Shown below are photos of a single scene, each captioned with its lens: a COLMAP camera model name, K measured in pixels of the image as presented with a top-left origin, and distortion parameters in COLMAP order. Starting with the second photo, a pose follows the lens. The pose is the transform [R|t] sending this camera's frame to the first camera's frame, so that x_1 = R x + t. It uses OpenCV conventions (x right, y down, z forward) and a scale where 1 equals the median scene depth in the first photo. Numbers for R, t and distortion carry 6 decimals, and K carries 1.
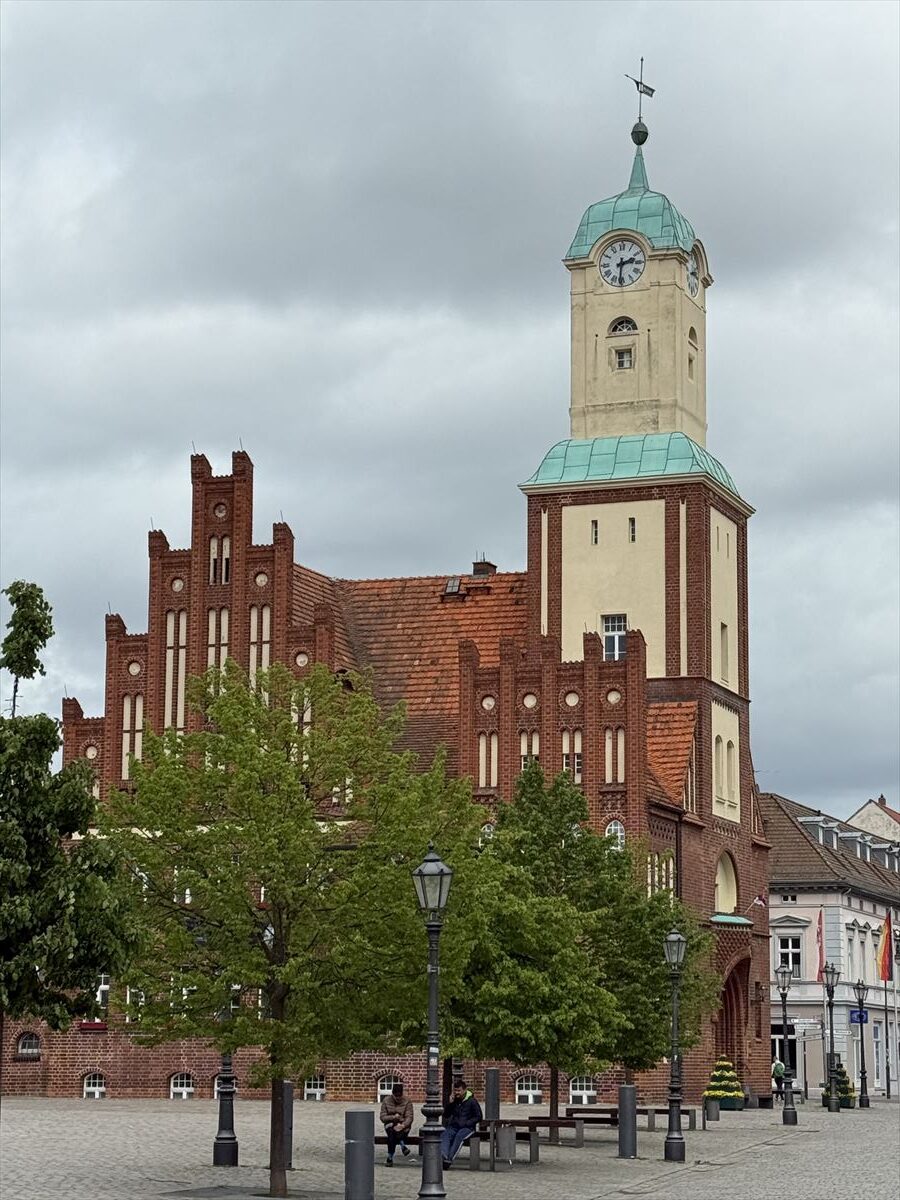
lens RADIAL K [[2660.3, 0, 448.8], [0, 2660.3, 598.7], [0, 0, 1]] dist [0.130858, 0.000000]
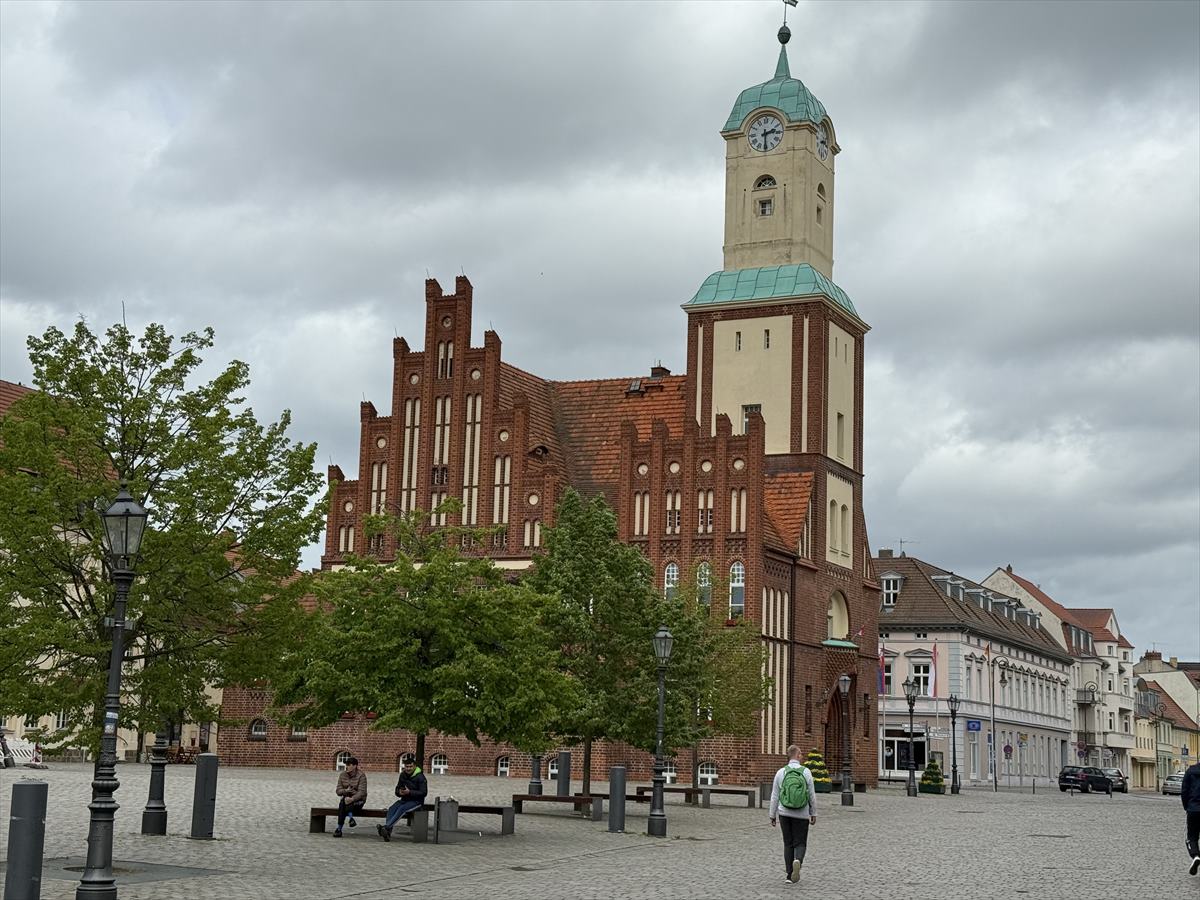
lens RADIAL K [[1778.7, 0, 601.5], [0, 1778.7, 451.4], [0, 0, 1]] dist [0.141555, 0.000000]
pose [[0.996042, 0.008777, -0.088452, 0.066473], [-0.008446, 0.999956, 0.004106, 0.025730], [0.088484, -0.003343, 0.996072, 0.139162]]
